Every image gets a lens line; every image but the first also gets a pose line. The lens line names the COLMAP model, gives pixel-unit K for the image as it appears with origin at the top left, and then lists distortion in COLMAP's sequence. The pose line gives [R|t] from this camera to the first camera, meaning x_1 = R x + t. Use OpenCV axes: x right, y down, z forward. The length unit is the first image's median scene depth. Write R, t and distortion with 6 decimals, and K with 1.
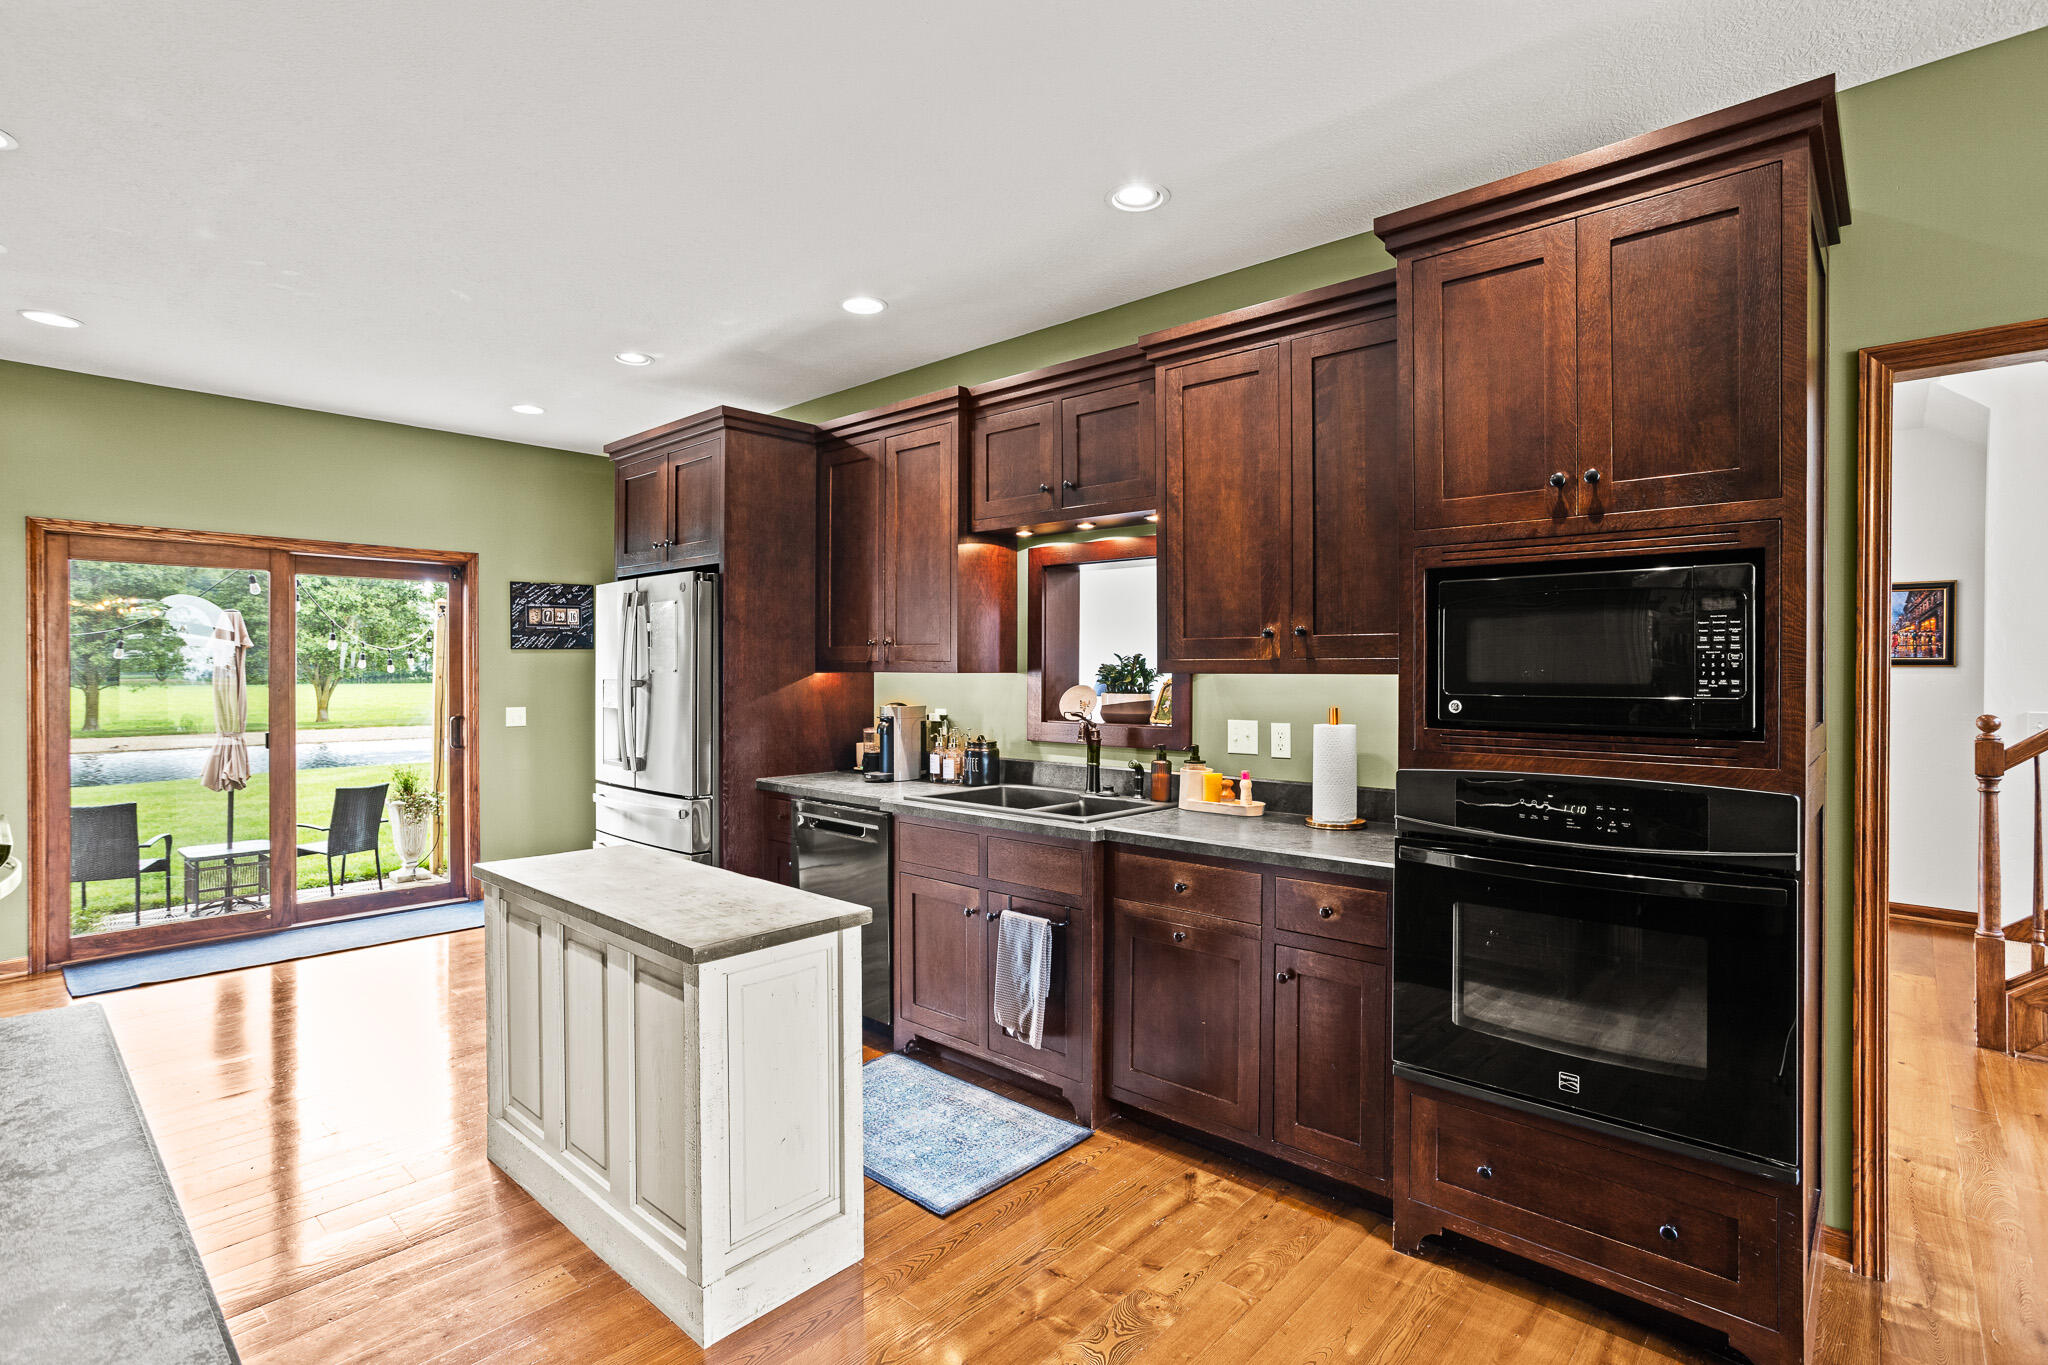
lens RADIAL K [[1001.6, 0, 1026.1], [0, 1001.6, 673.4], [0, 0, 1]] dist [-0.052225, 0.028422]
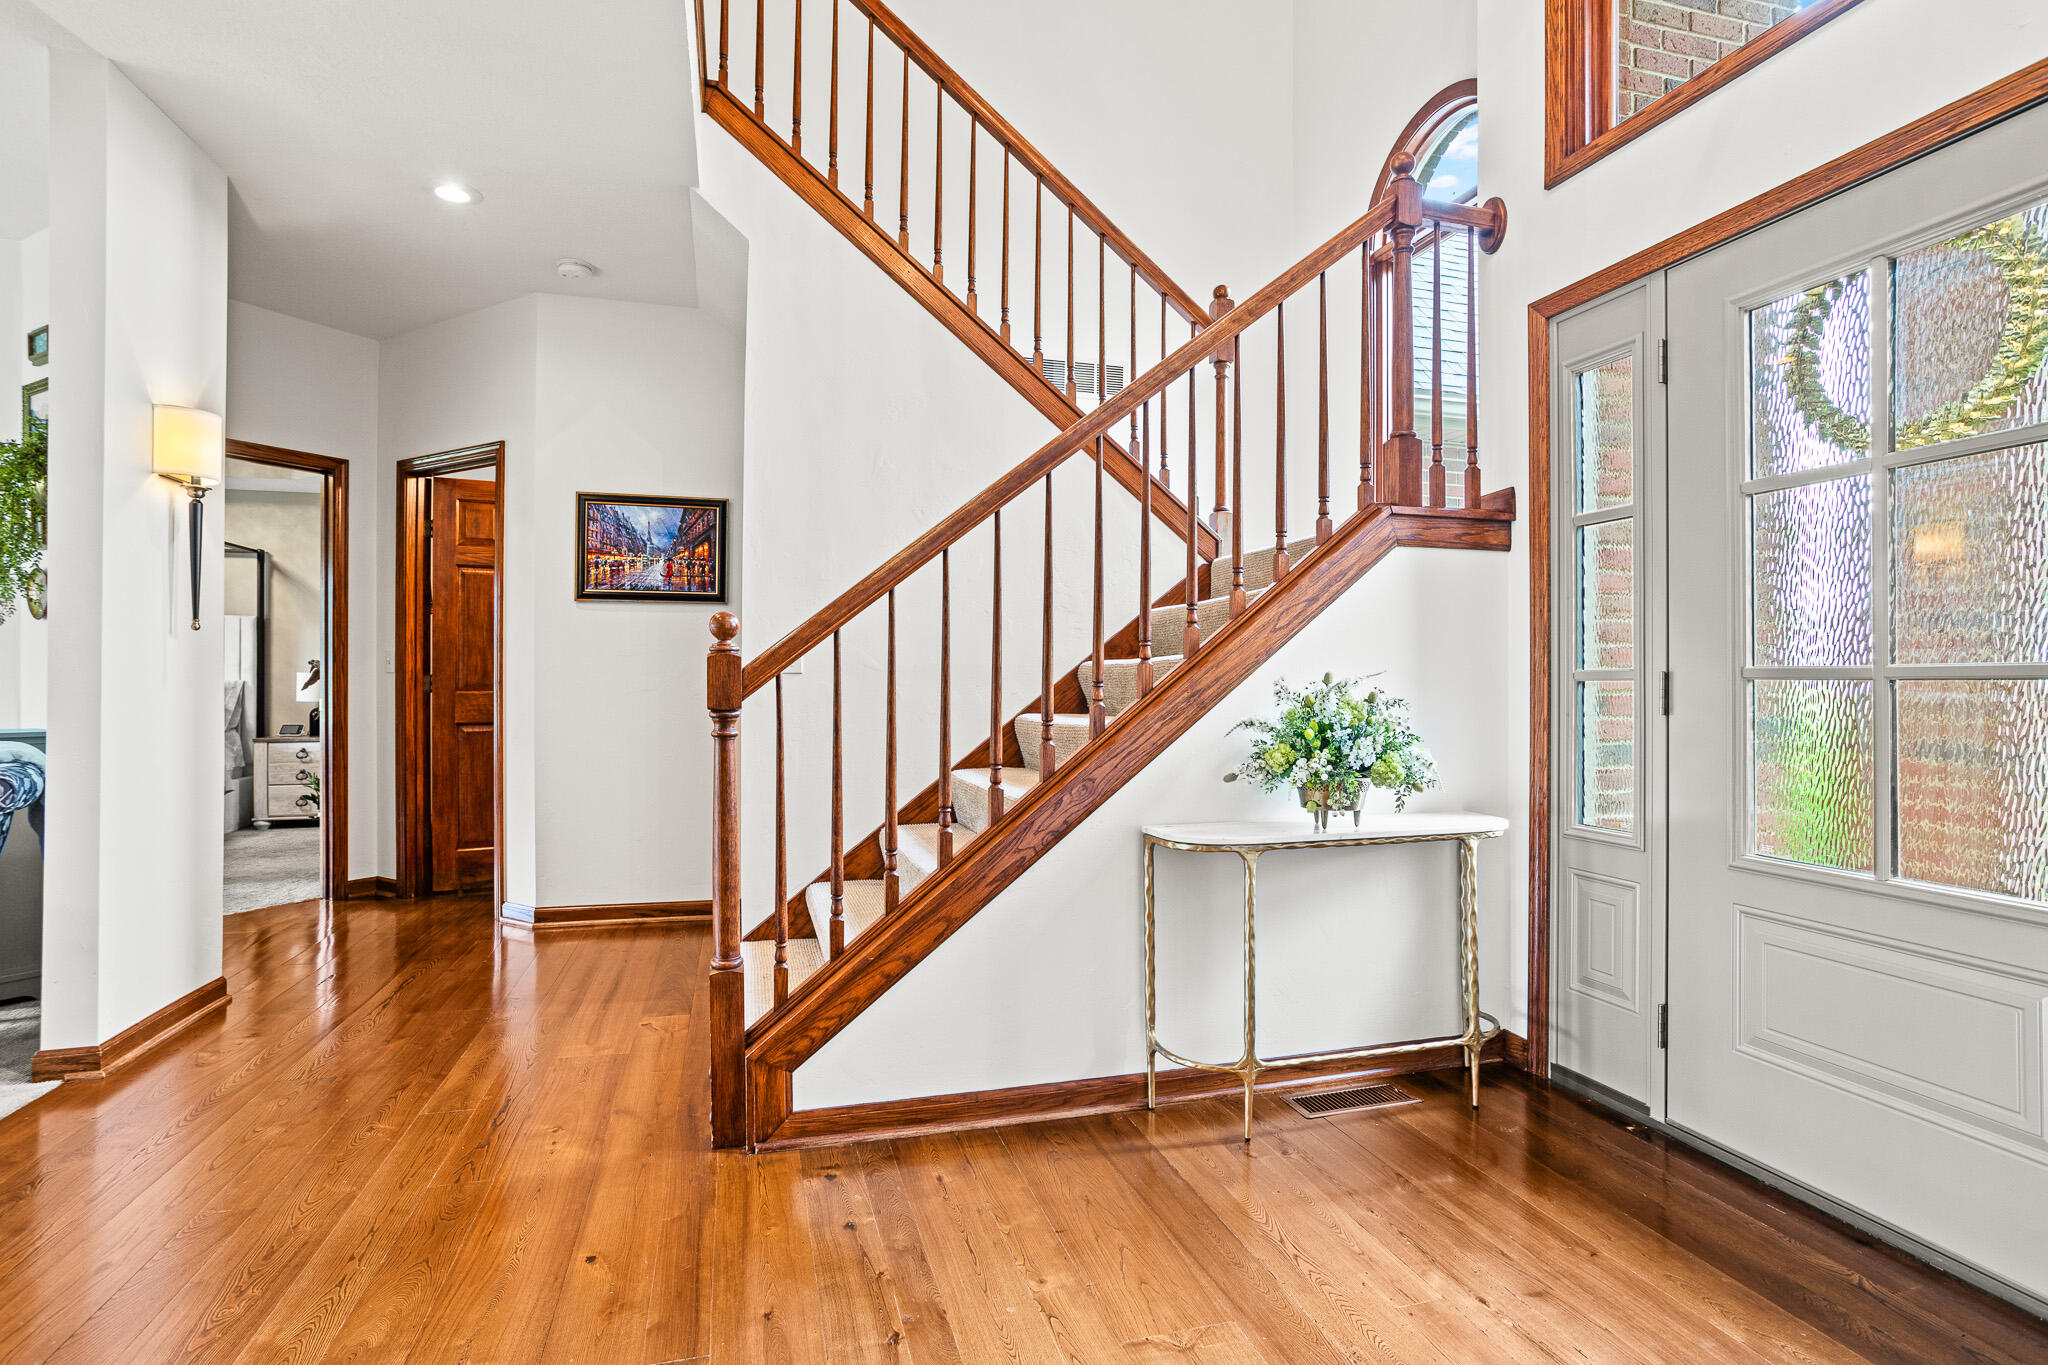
lens RADIAL K [[1001.6, 0, 1010.2], [0, 1001.6, 680.9], [0, 0, 1]] dist [-0.052225, 0.028422]
pose [[0.544017, -0.001340, 0.839073, 0.557236], [0.001381, 0.999999, 0.000701, 0.086701], [-0.839073, 0.000777, 0.544019, 0.508139]]
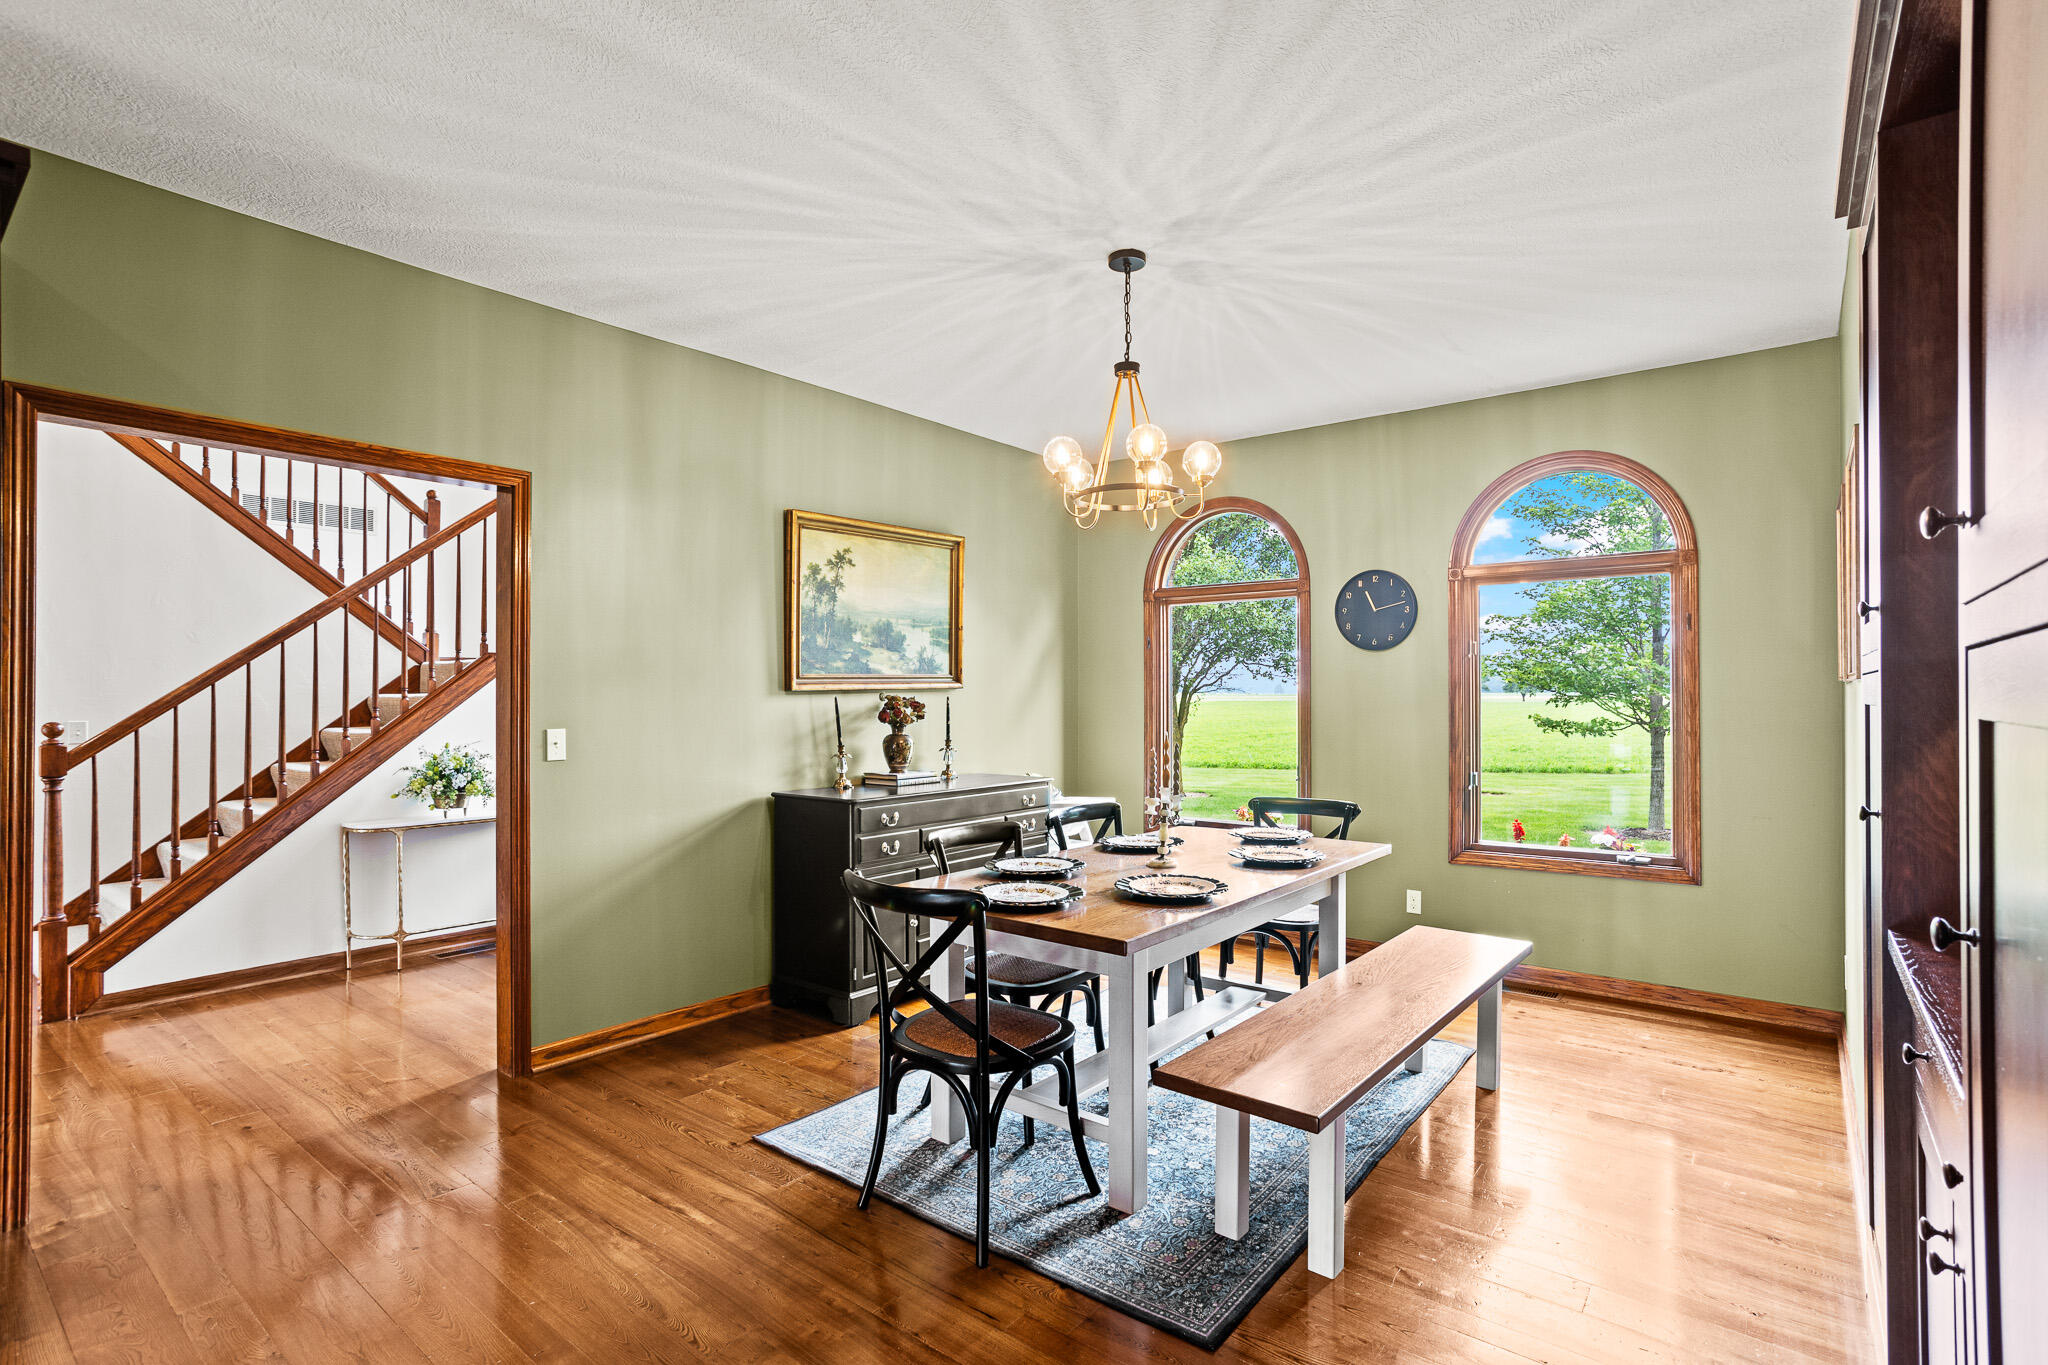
lens RADIAL K [[1001.6, 0, 1035.3], [0, 1001.6, 686.0], [0, 0, 1]] dist [-0.052225, 0.028422]
pose [[-0.056486, 0.004774, 0.998392, -0.192440], [0.004383, 0.999980, -0.004534, 0.011612], [-0.998394, 0.004120, -0.056506, -0.054753]]
